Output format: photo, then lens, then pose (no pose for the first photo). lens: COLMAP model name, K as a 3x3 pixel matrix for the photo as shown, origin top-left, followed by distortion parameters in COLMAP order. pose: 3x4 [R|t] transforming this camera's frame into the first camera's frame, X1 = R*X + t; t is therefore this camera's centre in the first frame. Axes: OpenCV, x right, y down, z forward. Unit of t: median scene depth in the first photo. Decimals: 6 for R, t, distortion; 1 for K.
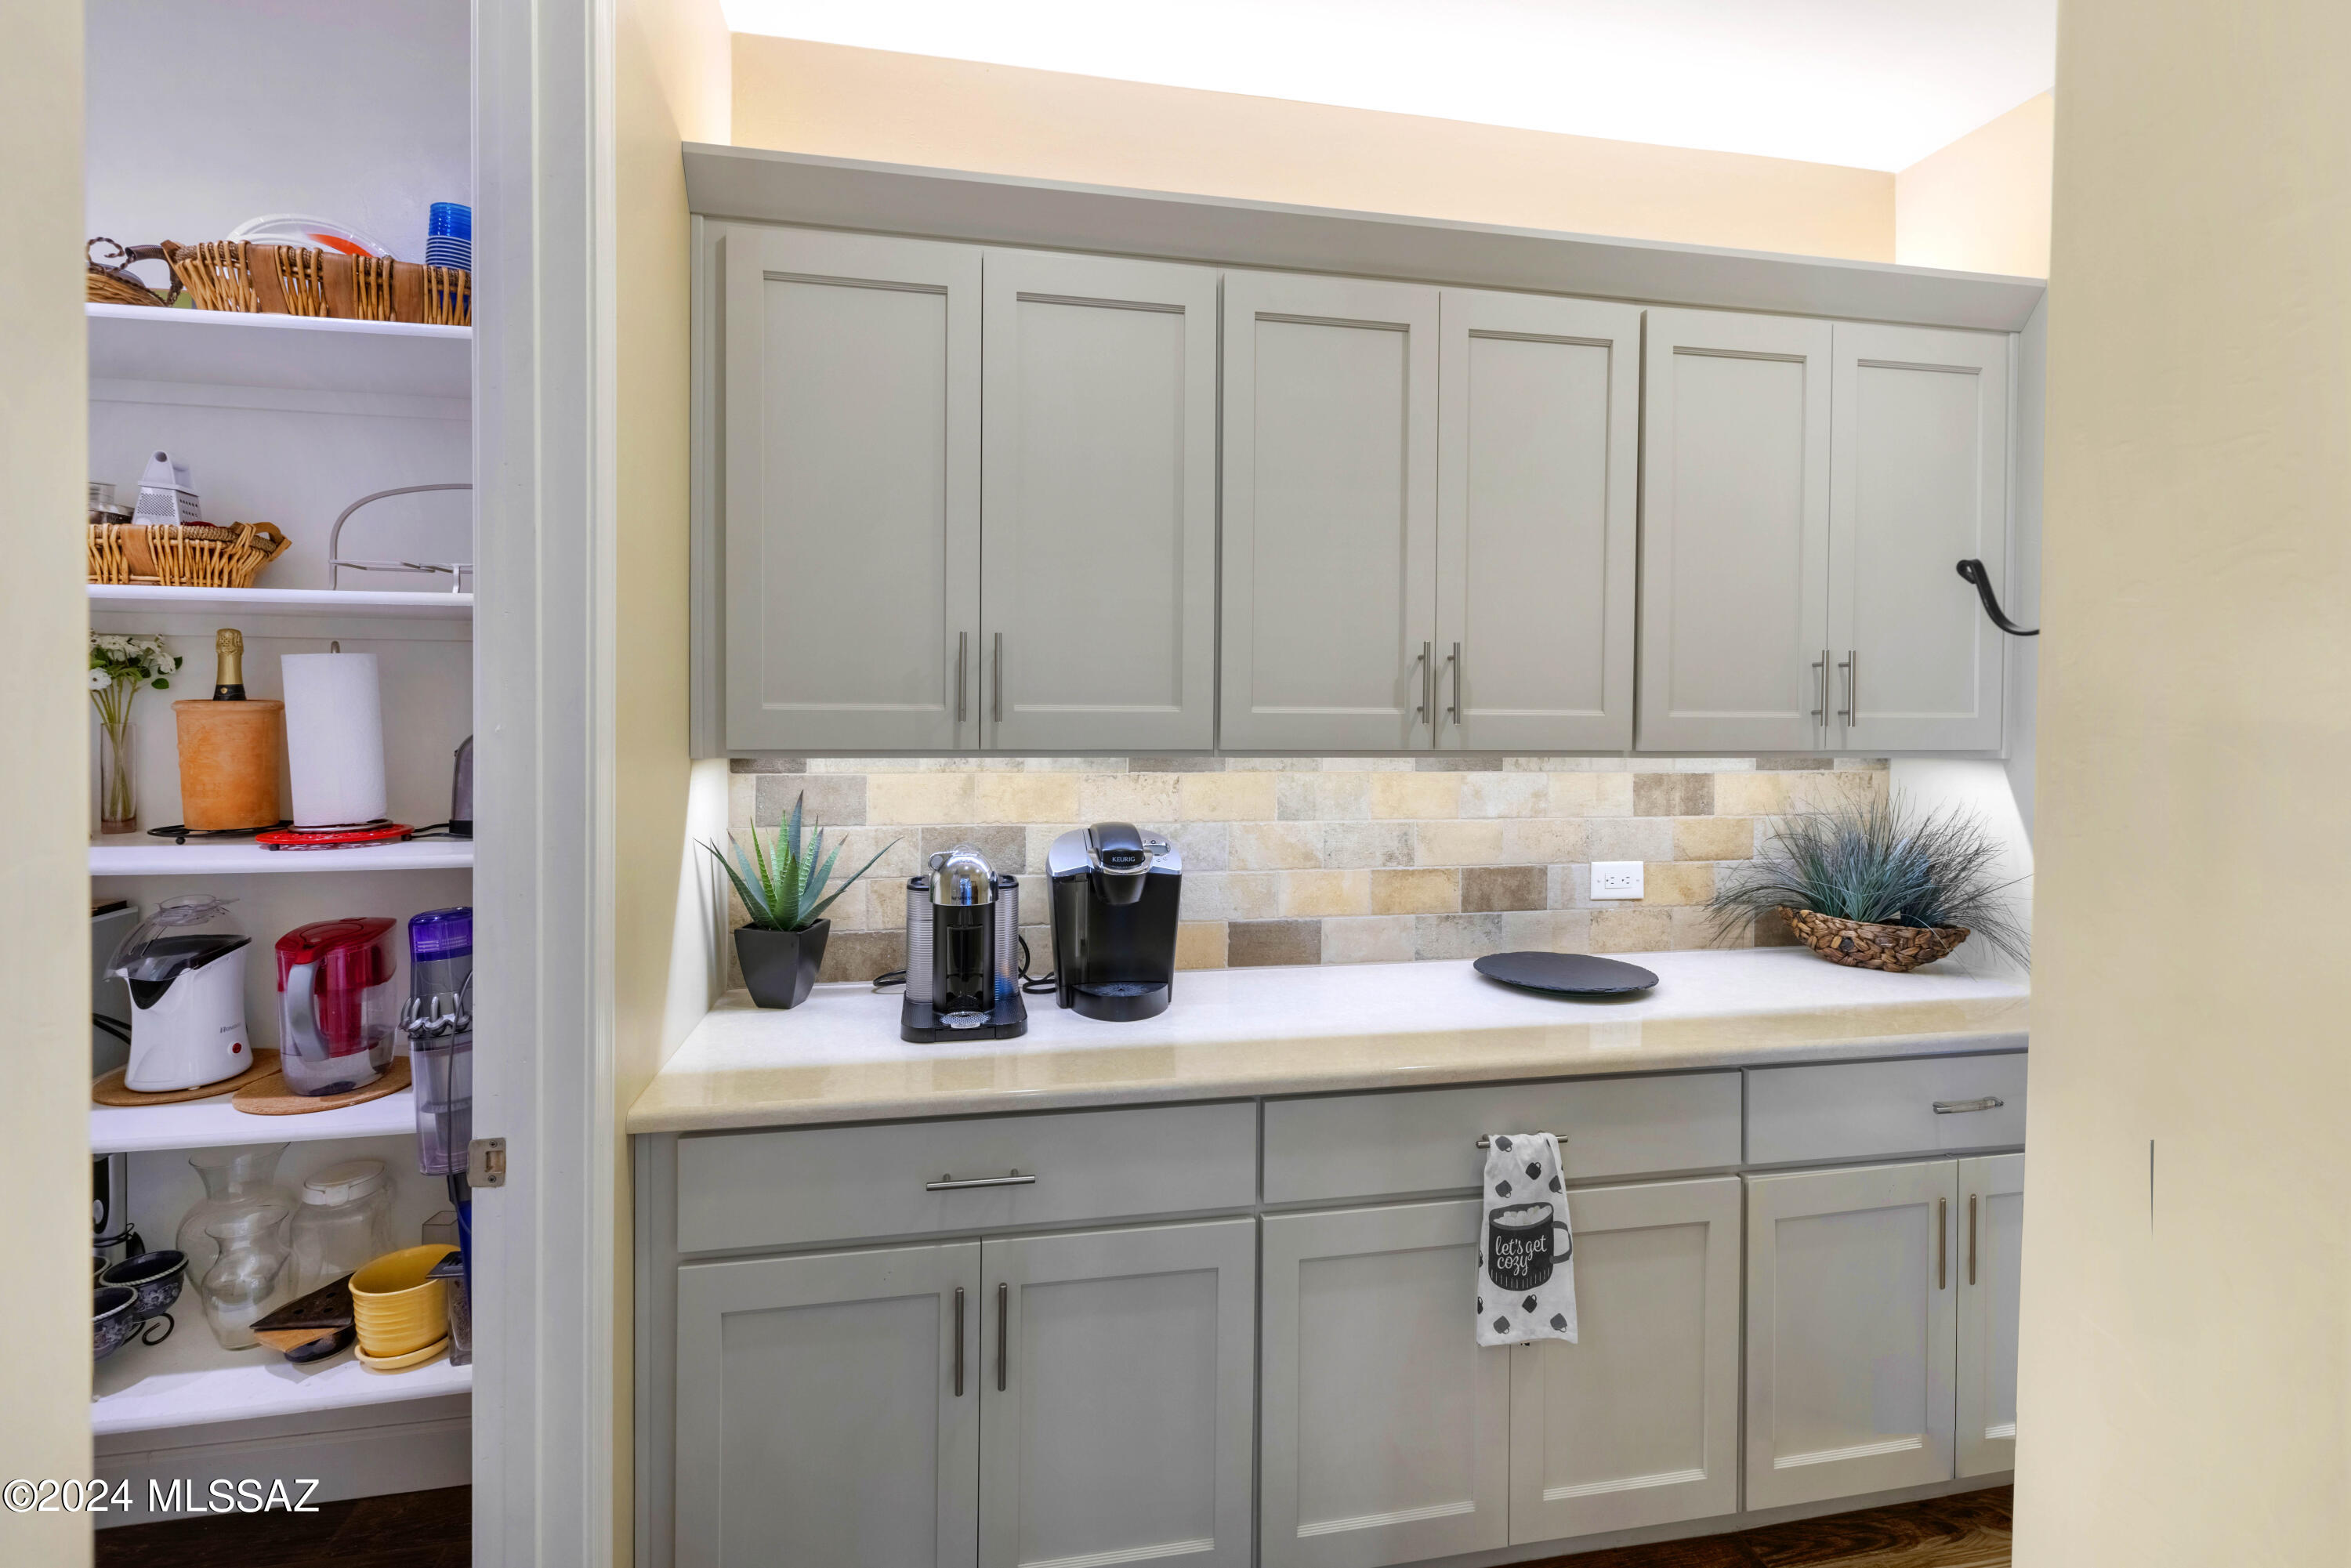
lens RADIAL K [[1096.2, 0, 1162.5], [0, 1096.2, 748.3], [0, 0, 1]] dist [0.001029, -0.001078]
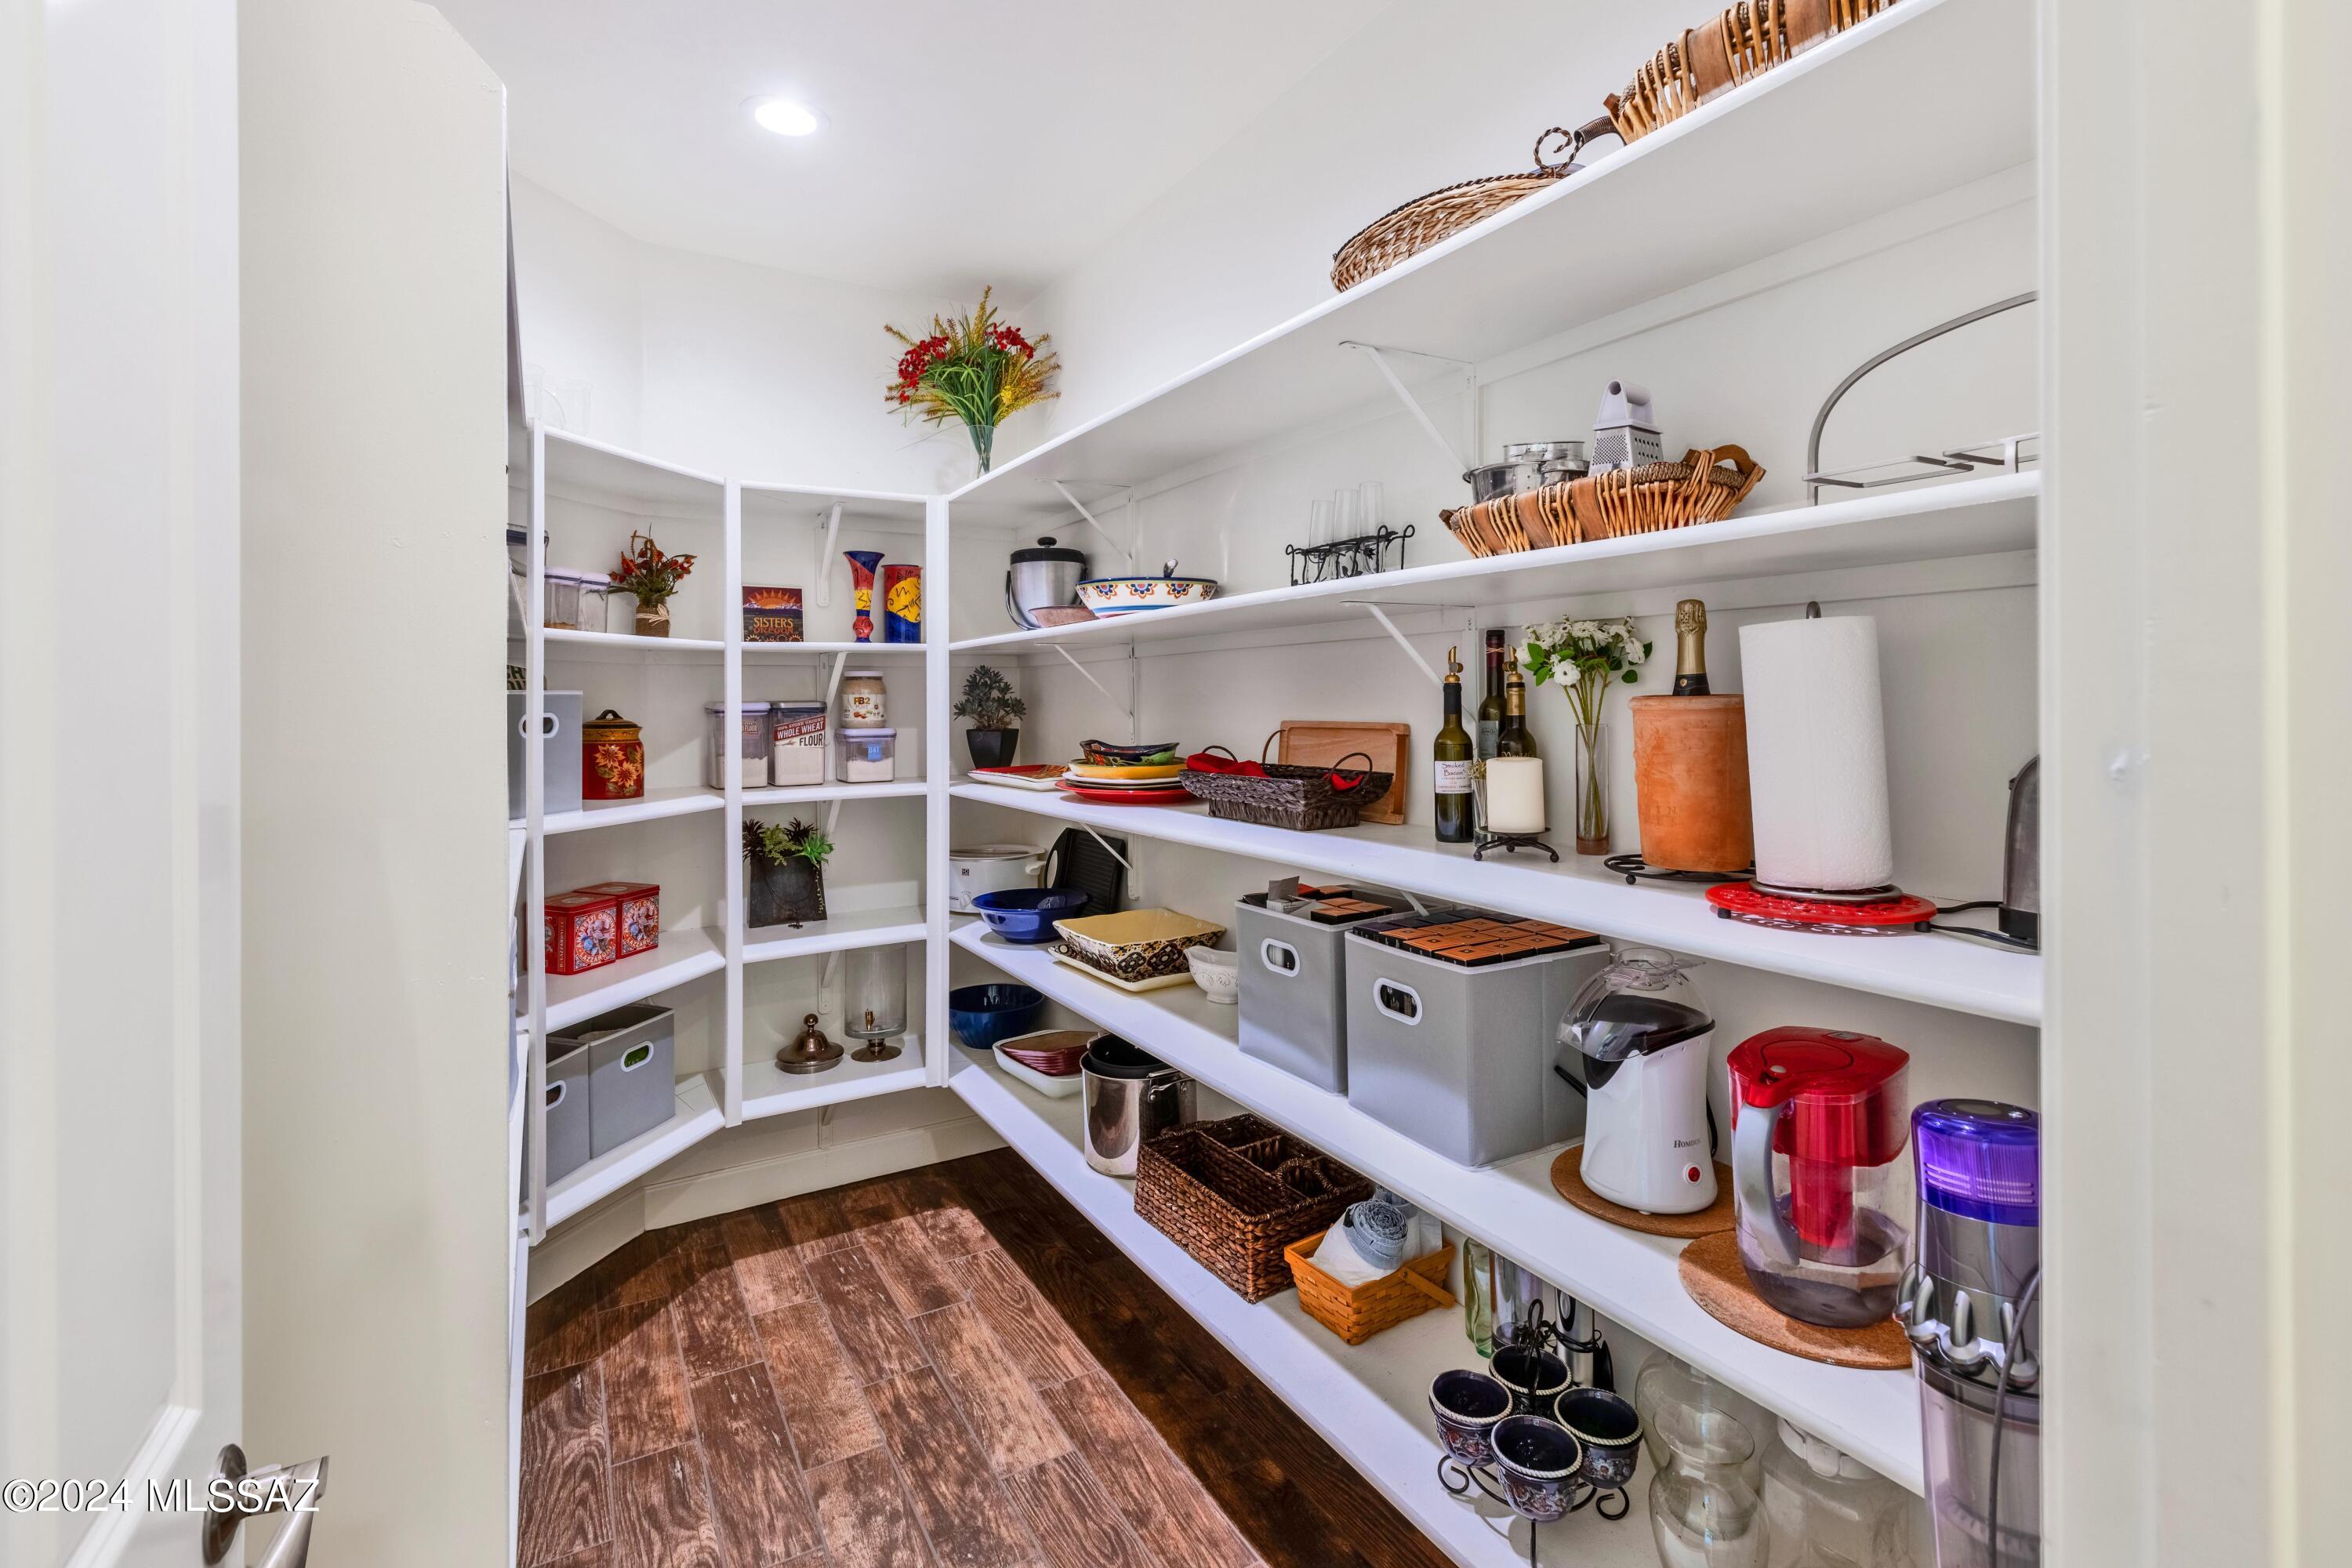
lens RADIAL K [[1087.8, 0, 1177.5], [0, 1087.8, 683.7], [0, 0, 1]] dist [0.012017, -0.005872]
pose [[0.329472, -0.027156, -0.943775, -0.273384], [-0.026739, 0.998917, -0.038078, -0.014543], [0.943787, 0.037781, 0.328389, 0.439171]]
